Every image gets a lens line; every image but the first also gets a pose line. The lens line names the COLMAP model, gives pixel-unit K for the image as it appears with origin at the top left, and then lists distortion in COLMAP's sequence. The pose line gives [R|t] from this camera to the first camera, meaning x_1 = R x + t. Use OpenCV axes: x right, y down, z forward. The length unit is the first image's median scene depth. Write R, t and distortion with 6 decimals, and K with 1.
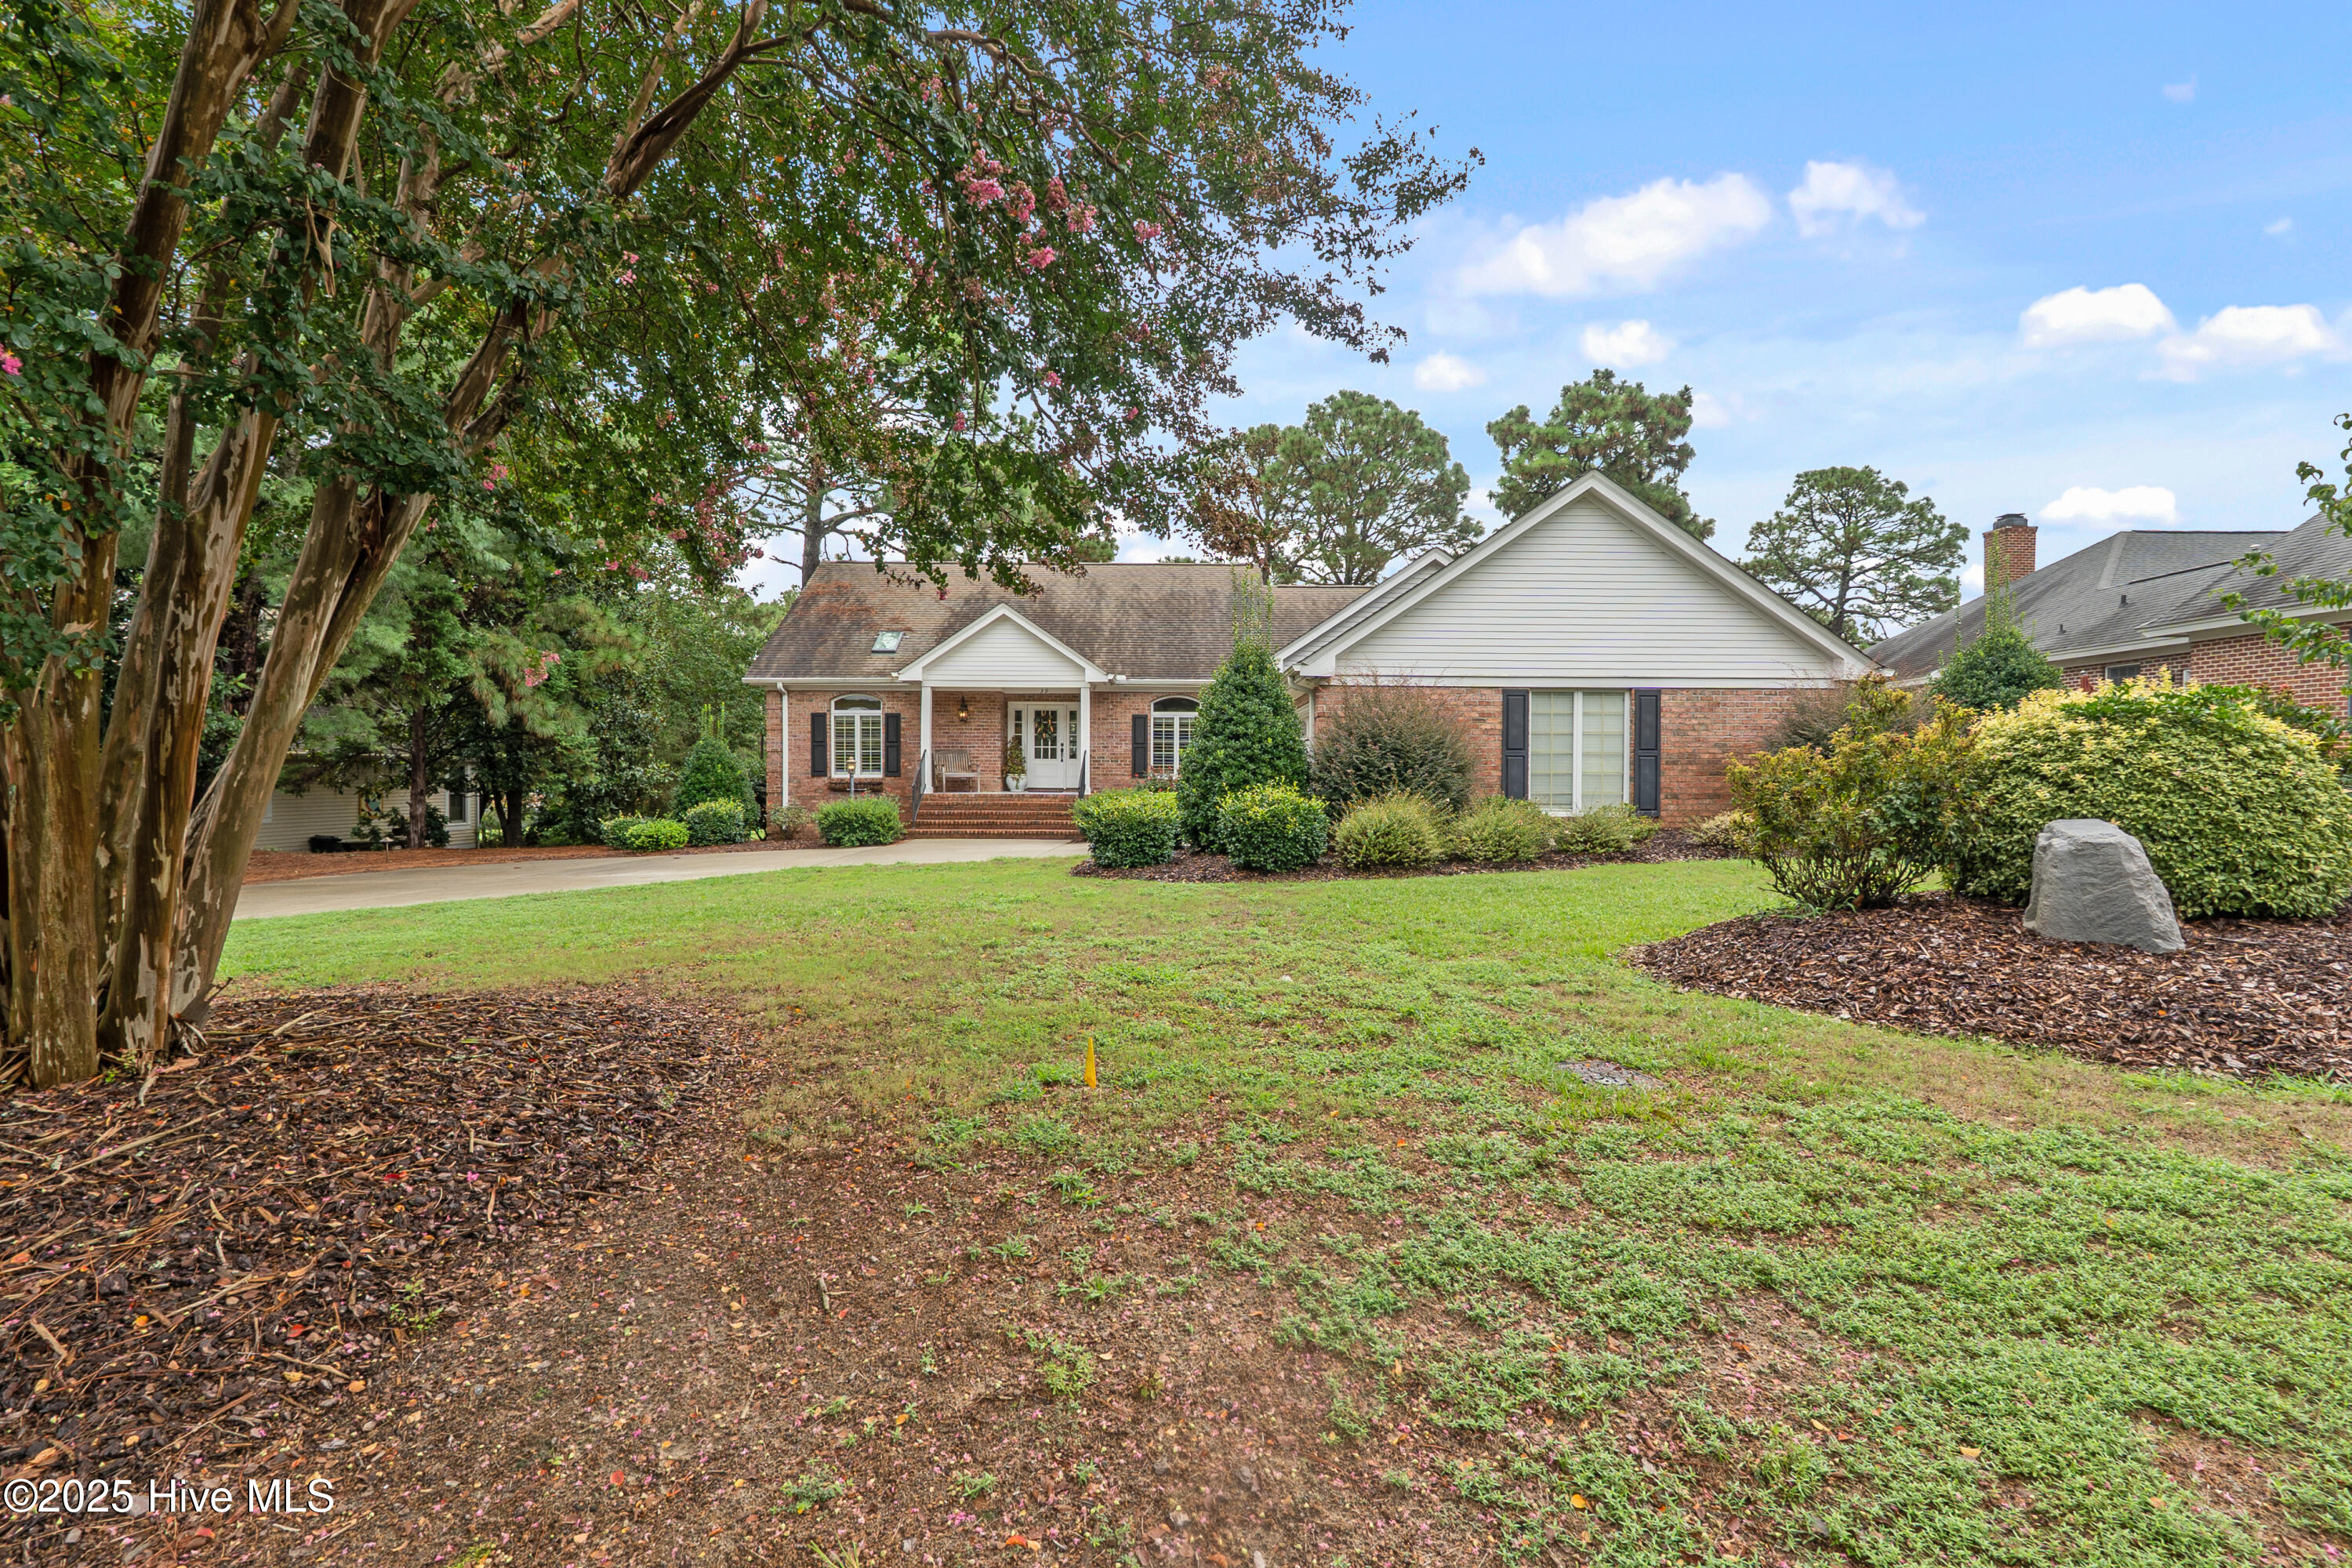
lens RADIAL K [[1097.9, 0, 1179.4], [0, 1097.9, 761.5], [0, 0, 1]] dist [-0.002434, -0.000116]
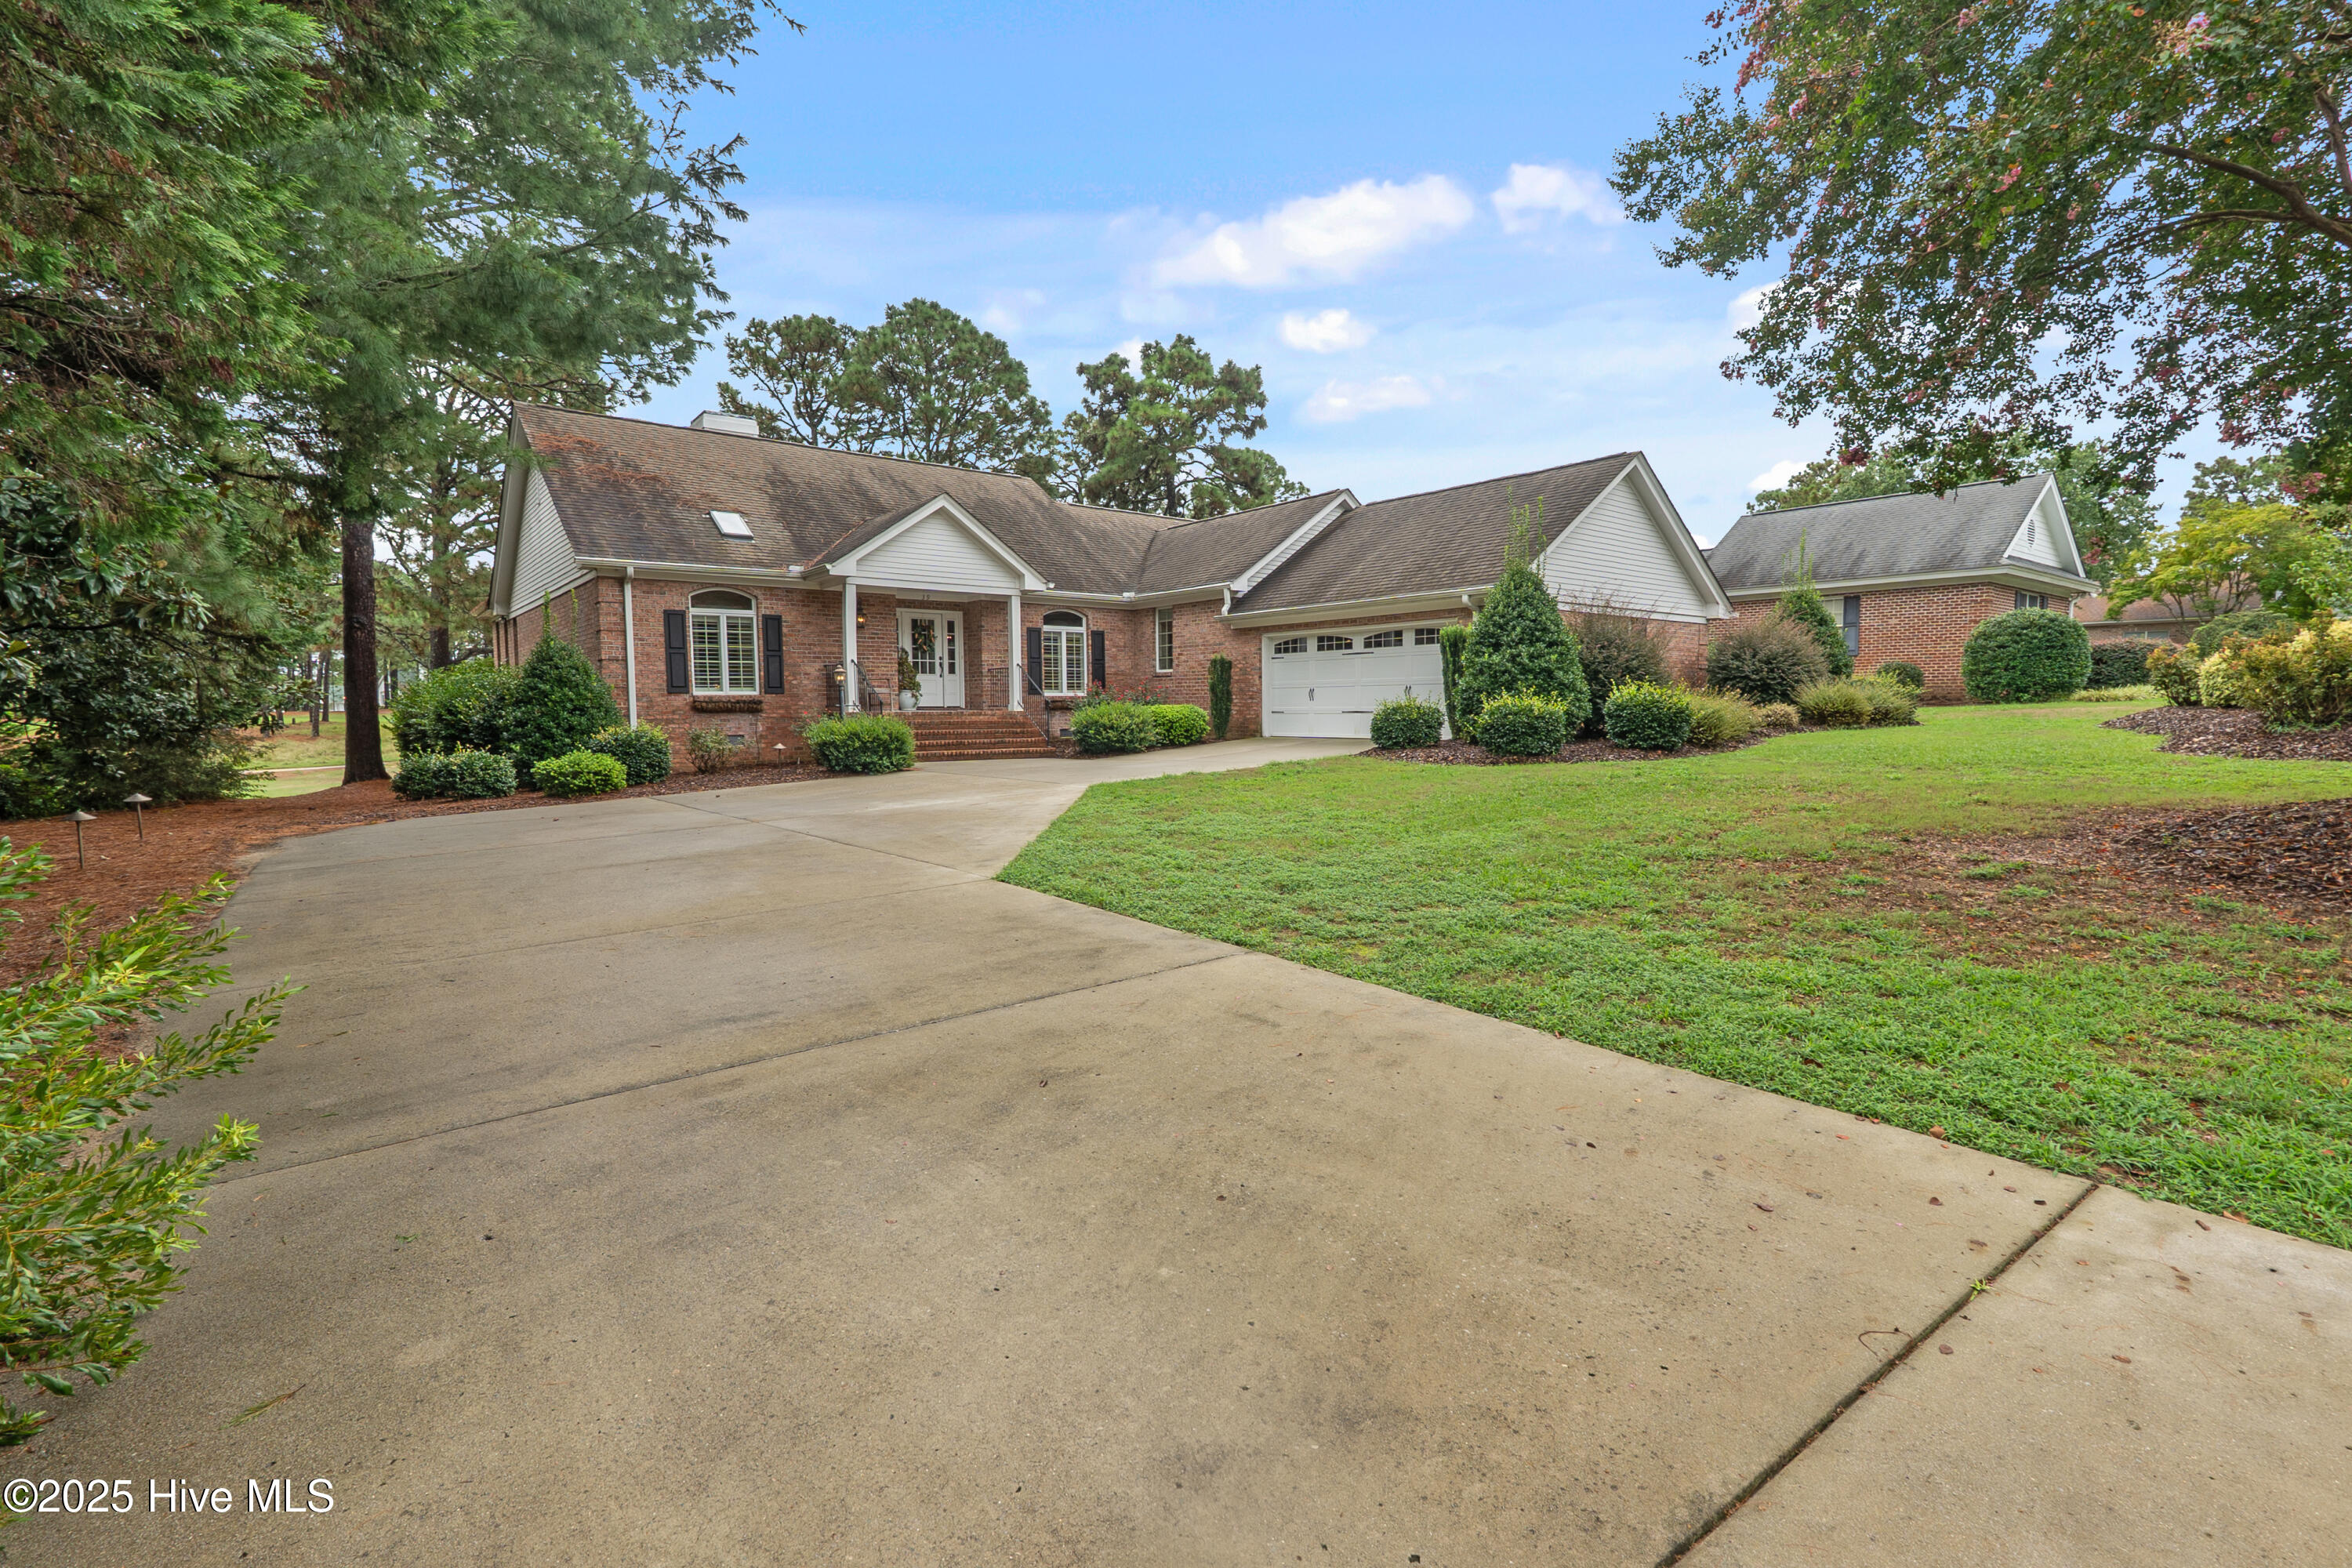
lens RADIAL K [[1075.7, 0, 1180.8], [0, 1075.7, 785.7], [0, 0, 1]] dist [-0.006294, -0.000213]
pose [[0.779968, -0.056584, 0.623256, -0.523250], [0.006068, 0.996541, 0.082880, 0.017542], [-0.625789, -0.060862, 0.777614, 0.189419]]
